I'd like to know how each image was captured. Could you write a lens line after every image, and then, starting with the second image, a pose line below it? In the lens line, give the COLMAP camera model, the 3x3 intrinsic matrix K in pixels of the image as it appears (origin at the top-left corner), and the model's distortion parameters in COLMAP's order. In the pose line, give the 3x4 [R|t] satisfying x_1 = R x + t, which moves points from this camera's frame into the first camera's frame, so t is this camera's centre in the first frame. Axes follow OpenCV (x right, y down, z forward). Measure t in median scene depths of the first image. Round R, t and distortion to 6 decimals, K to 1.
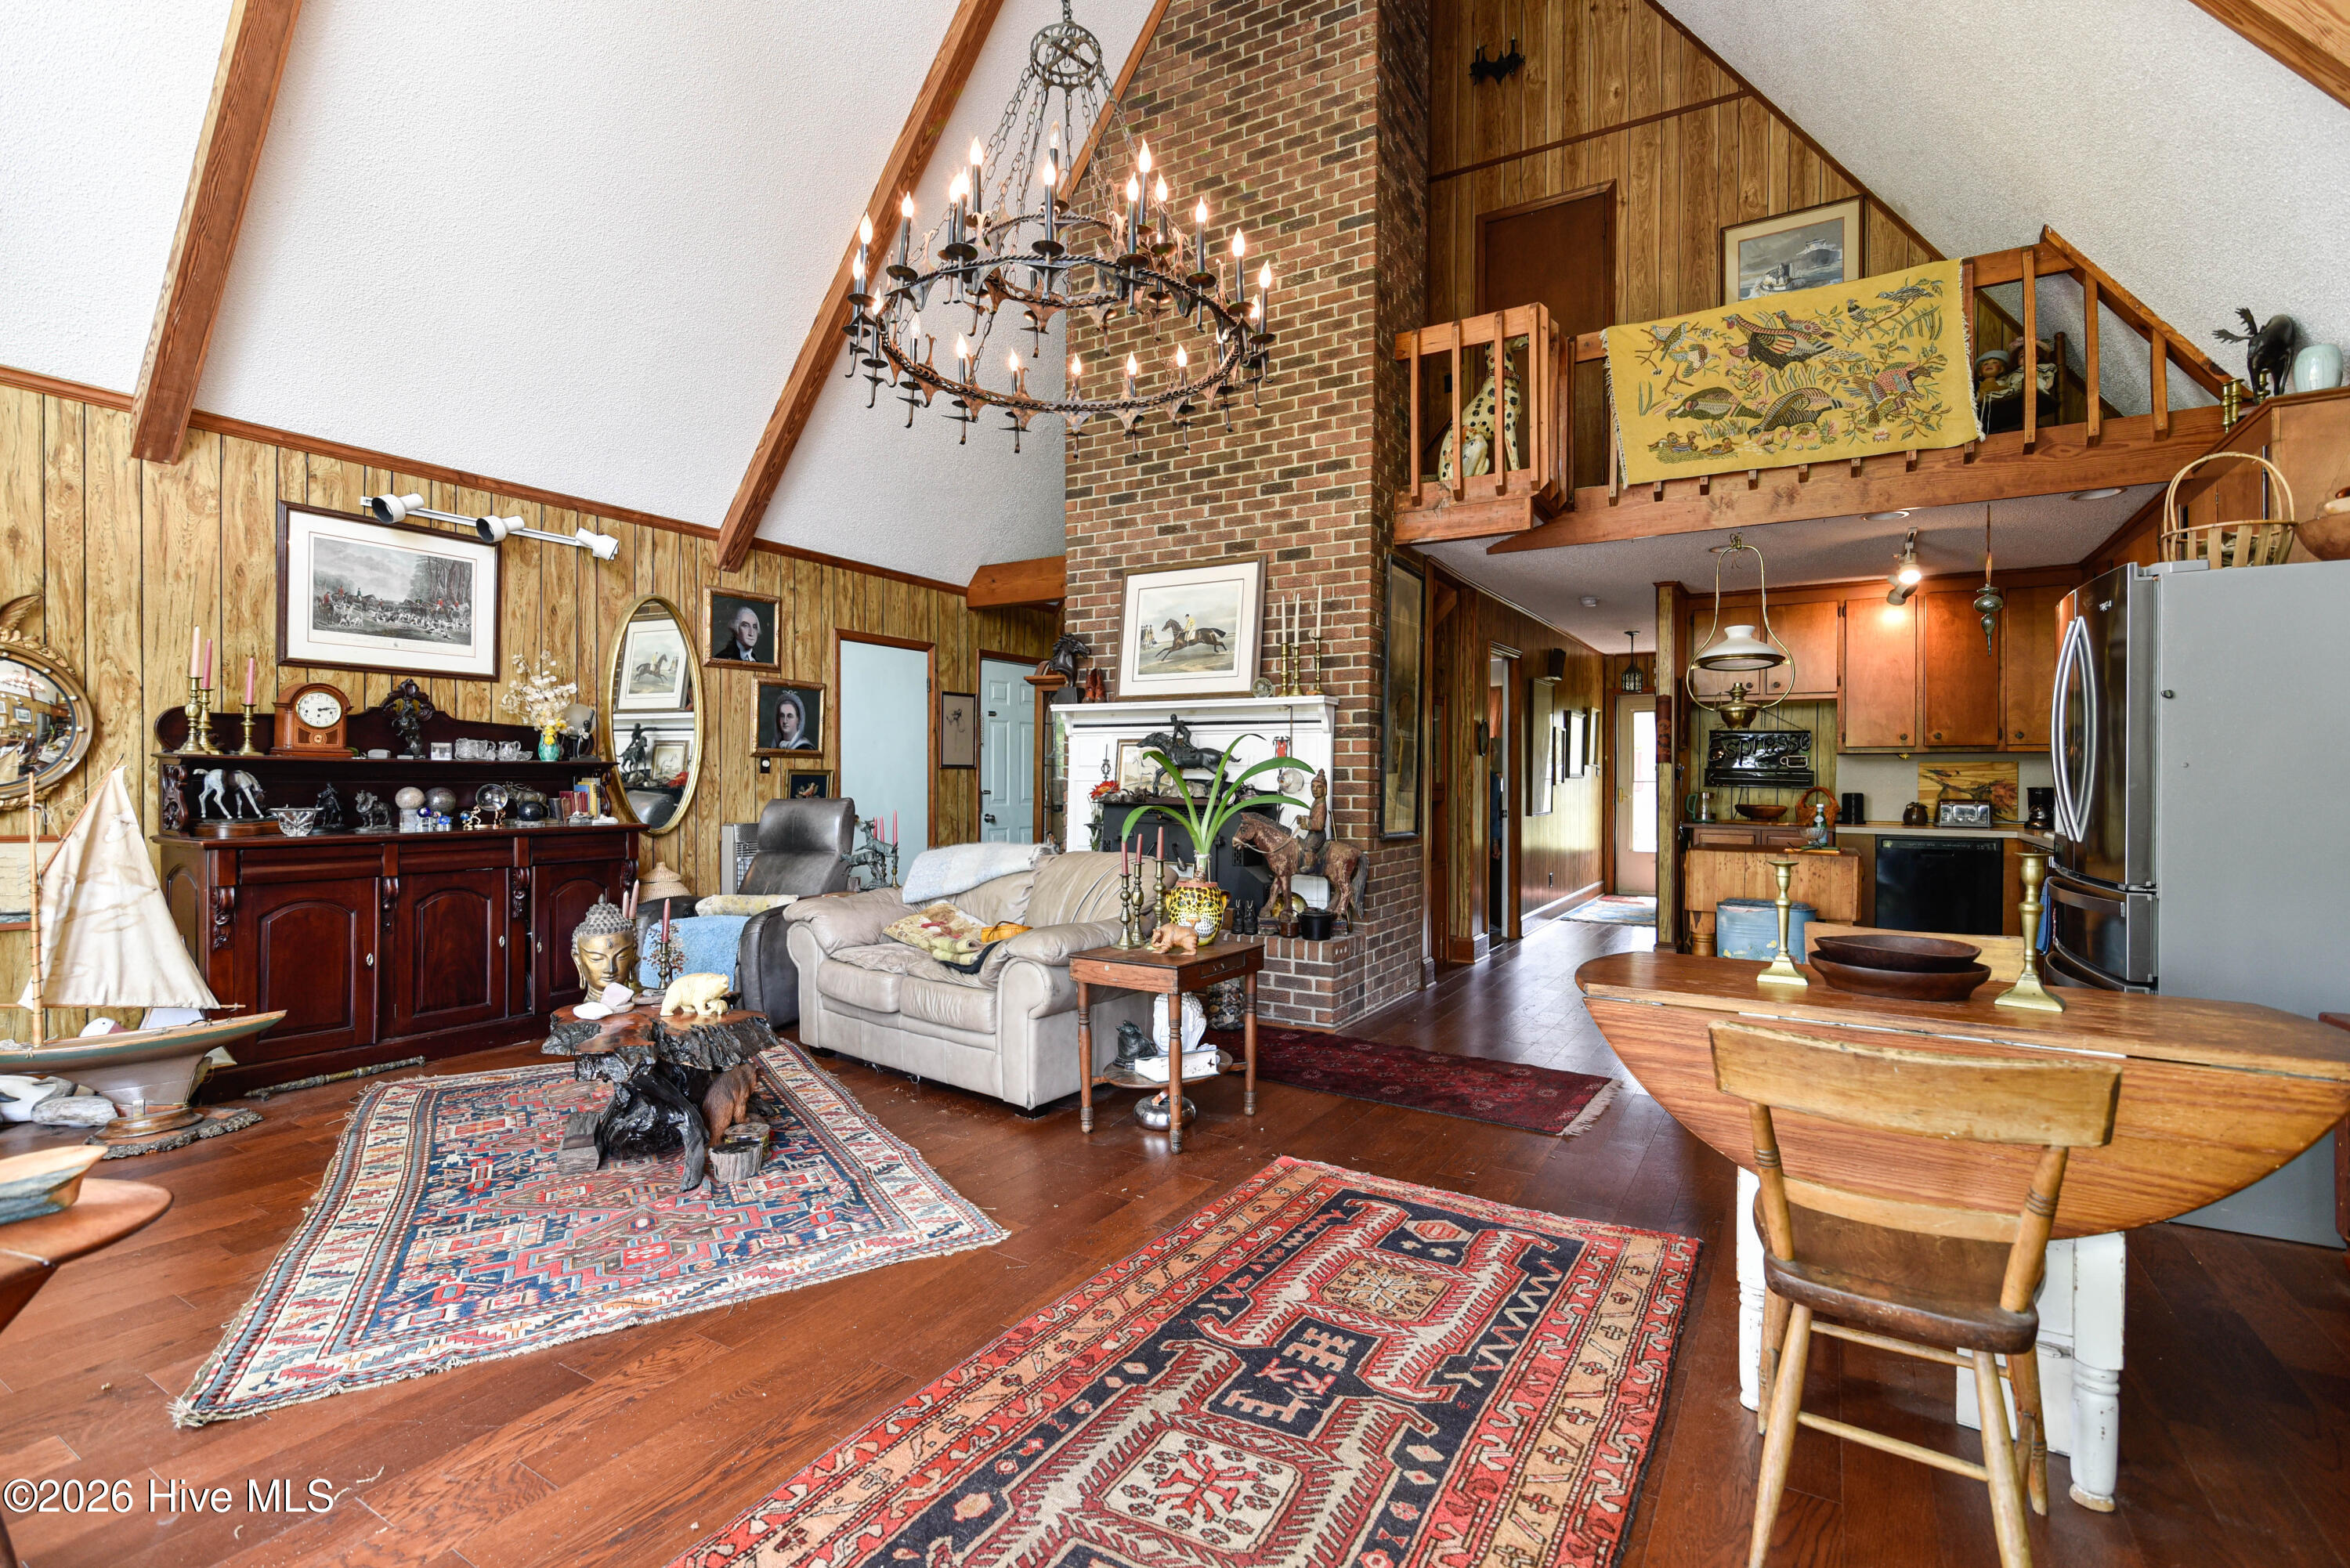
lens RADIAL K [[1073.2, 0, 1189.0], [0, 1073.2, 782.3], [0, 0, 1]] dist [-0.001987, -0.000455]
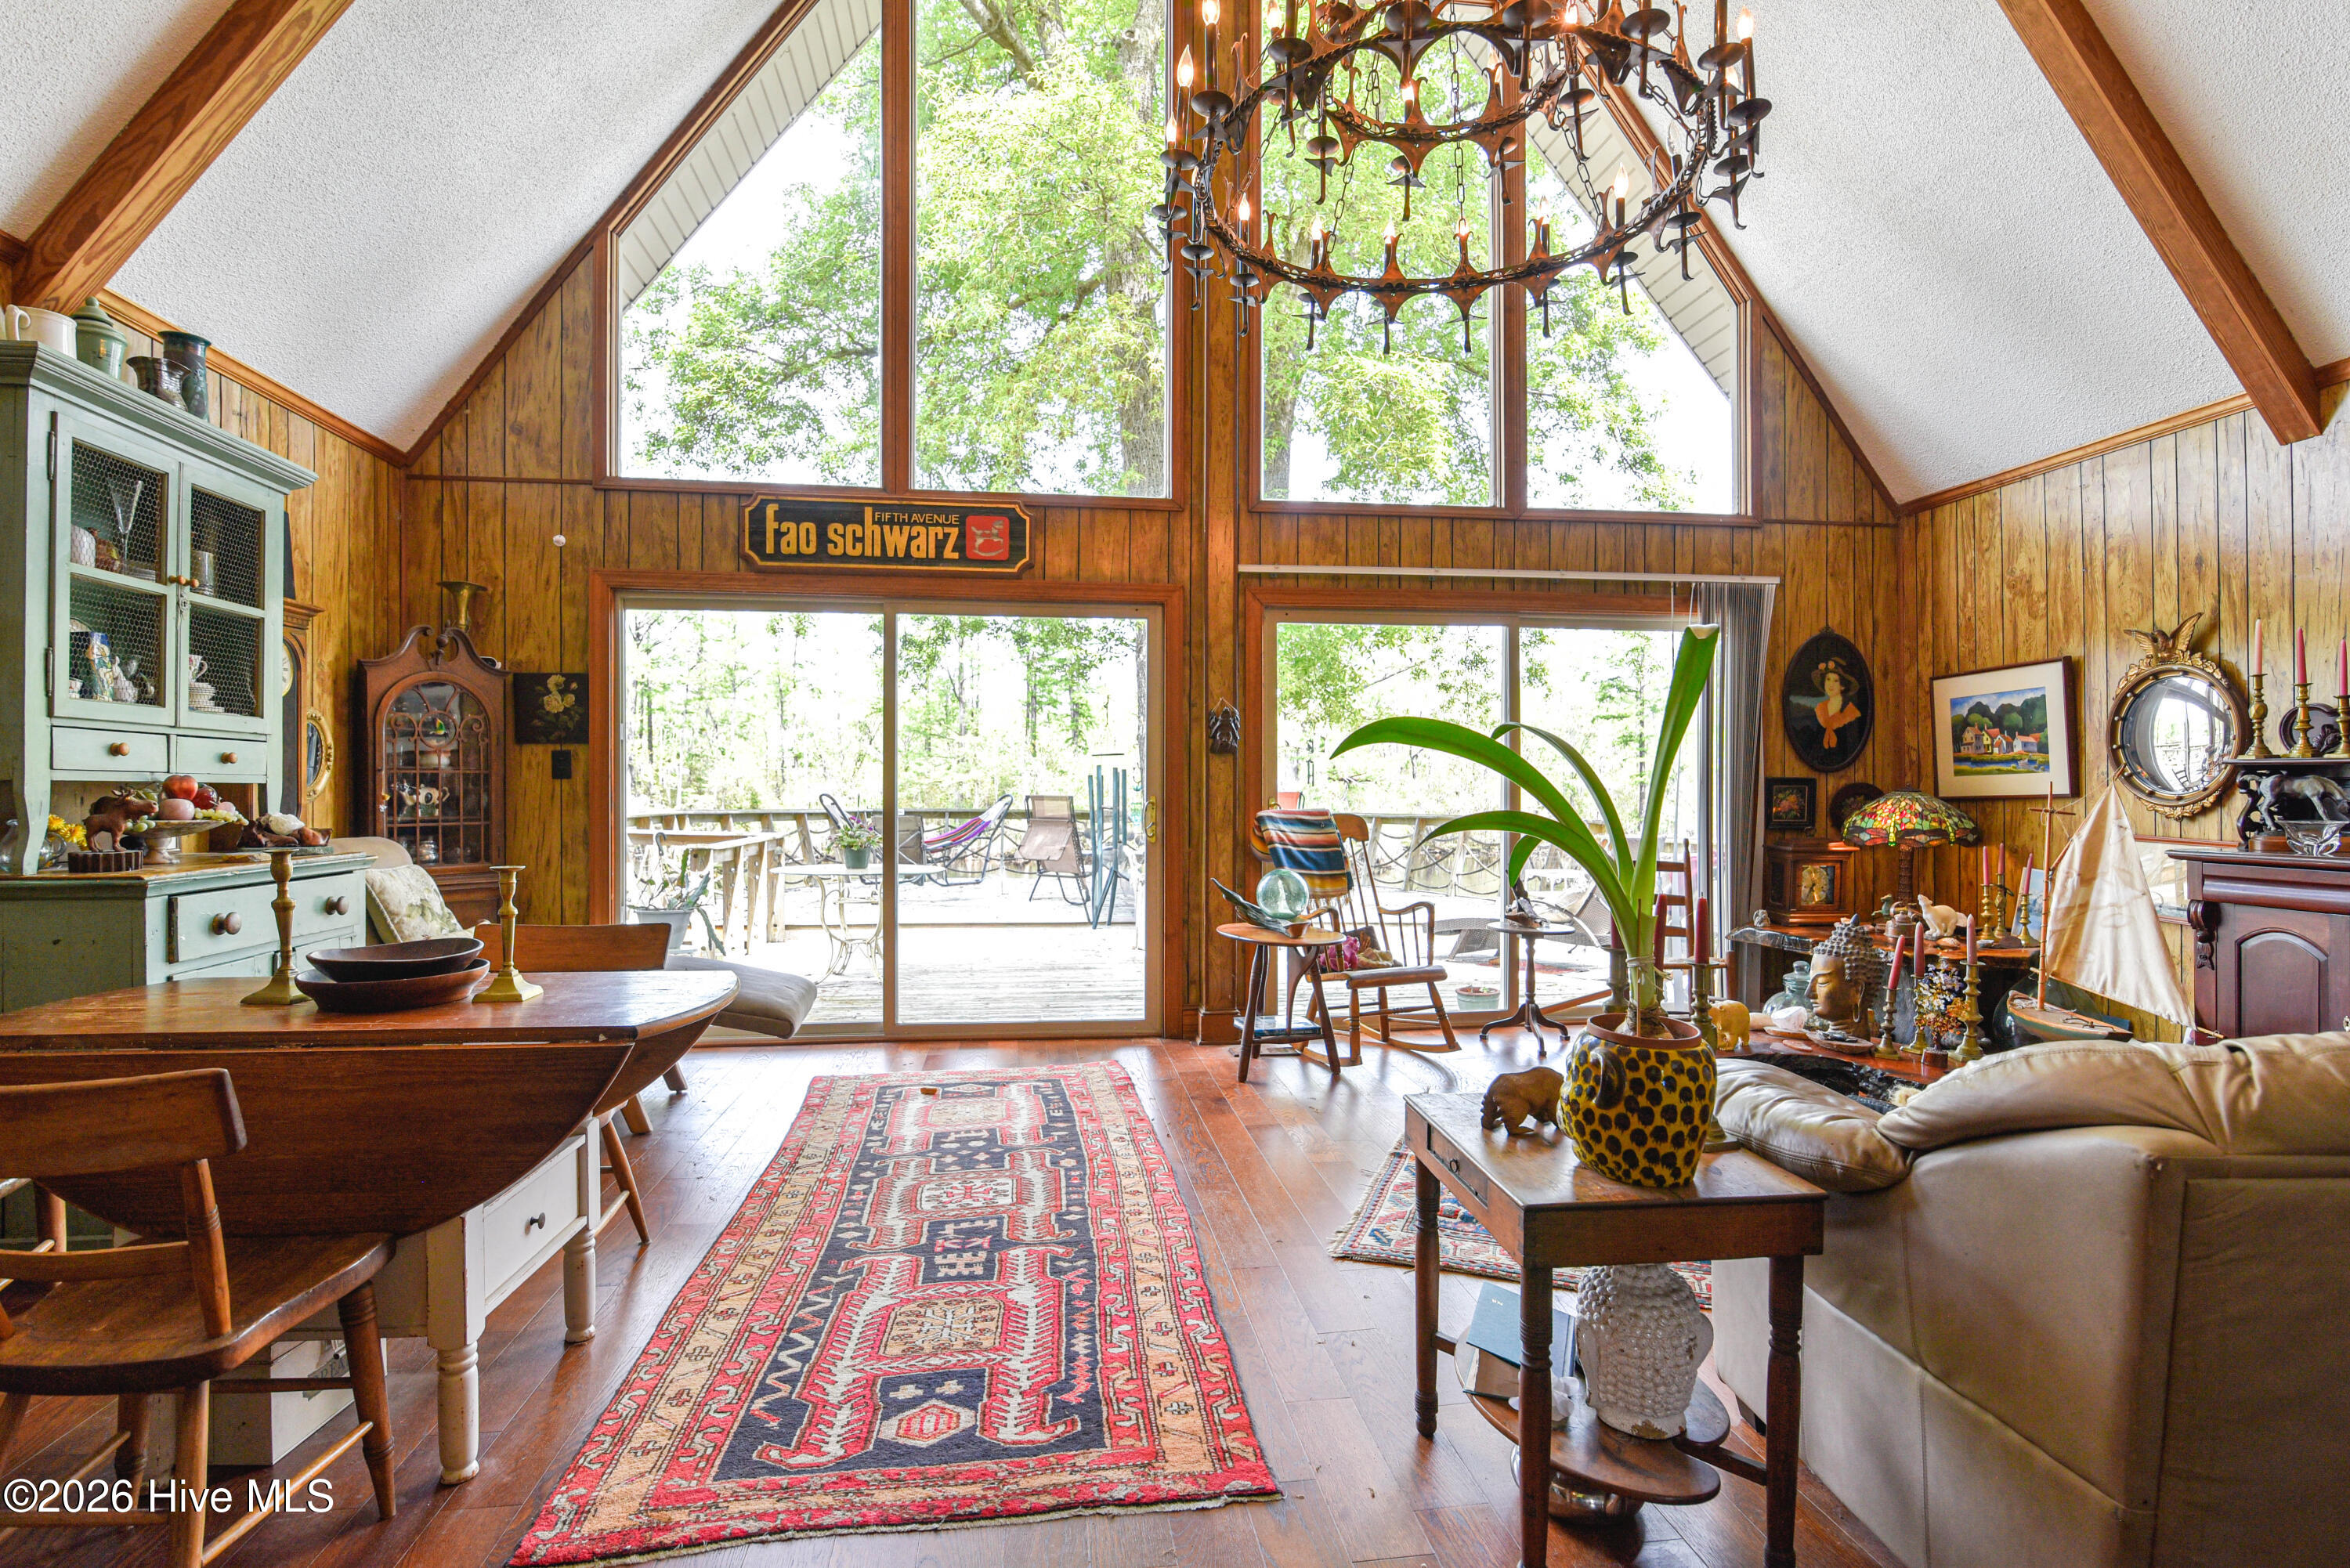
lens RADIAL K [[1139.3, 0, 1166.5], [0, 1139.3, 777.2], [0, 0, 1]] dist [-0.015972, -0.000004]
pose [[-0.788295, -0.011462, -0.615190, 0.698547], [-0.003911, 0.999900, -0.013619, 0.010849], [0.615284, -0.008330, -0.788261, 2.069782]]
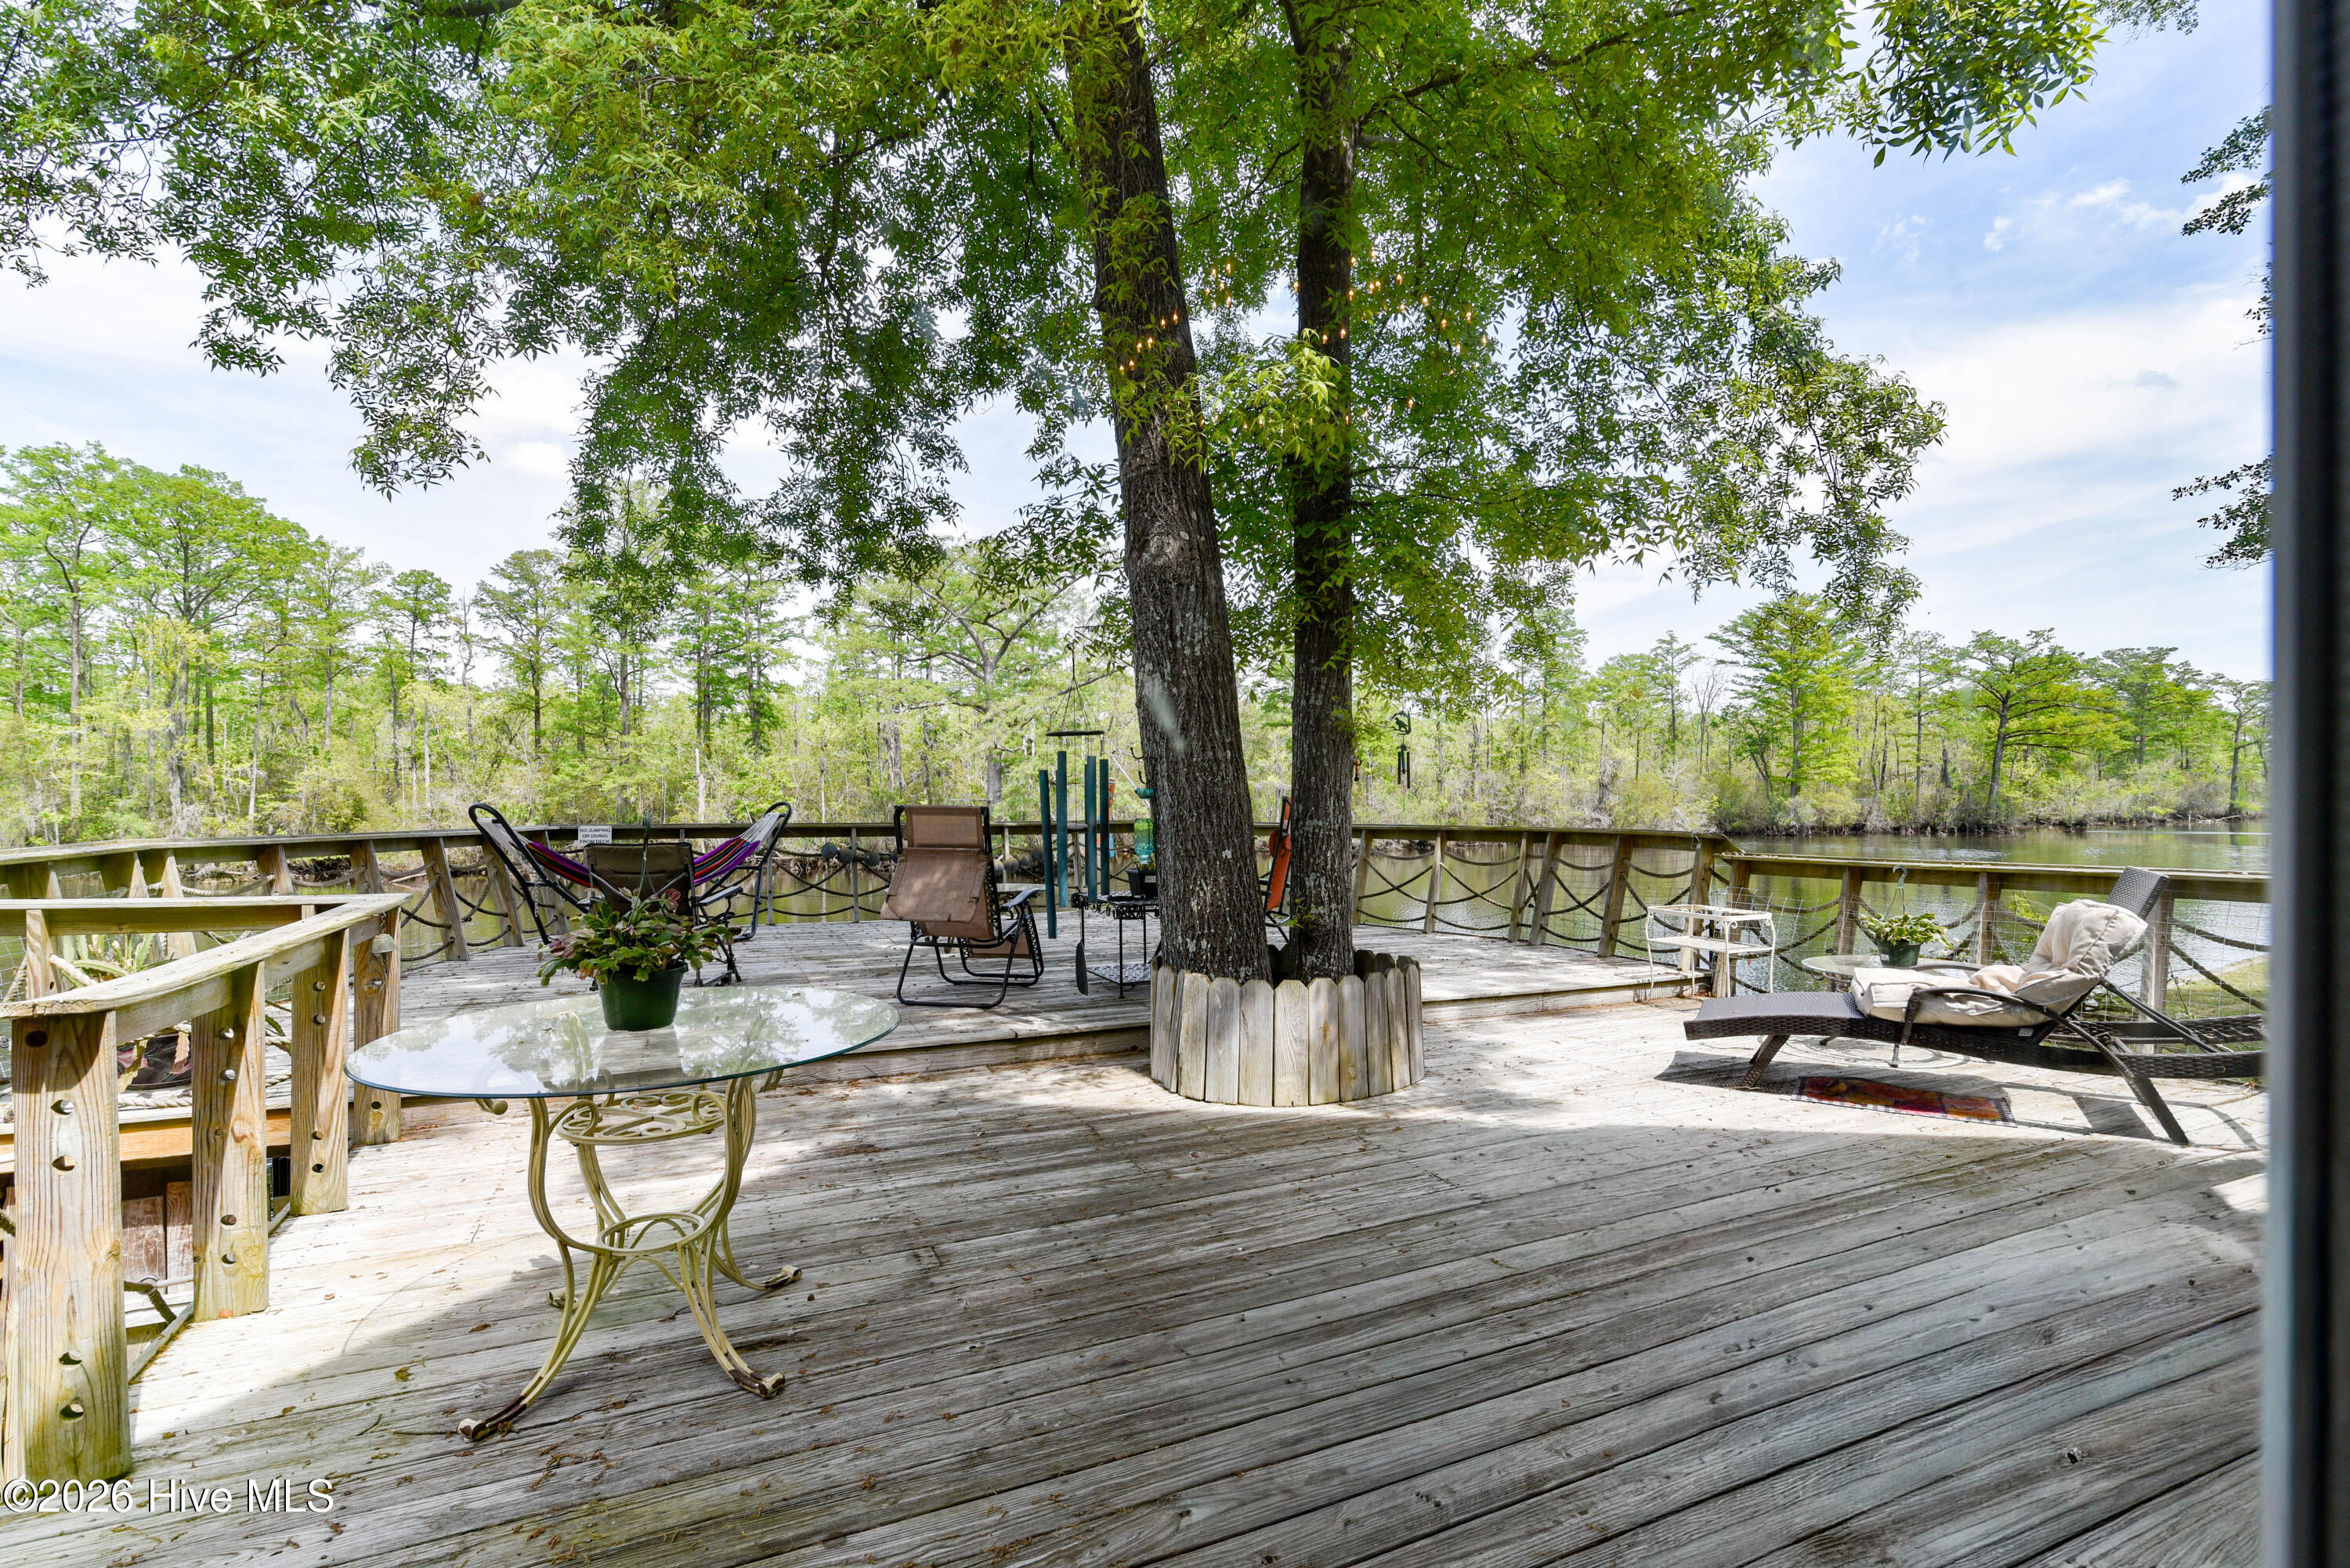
lens RADIAL K [[1073.2, 0, 1199.9], [0, 1073.2, 782.3], [0, 0, 1]] dist [-0.001987, -0.000455]
pose [[-0.556579, -0.008025, -0.830756, 0.453427], [0.002088, 0.999937, -0.011058, 0.006156], [0.830792, -0.007889, -0.556527, 1.372824]]
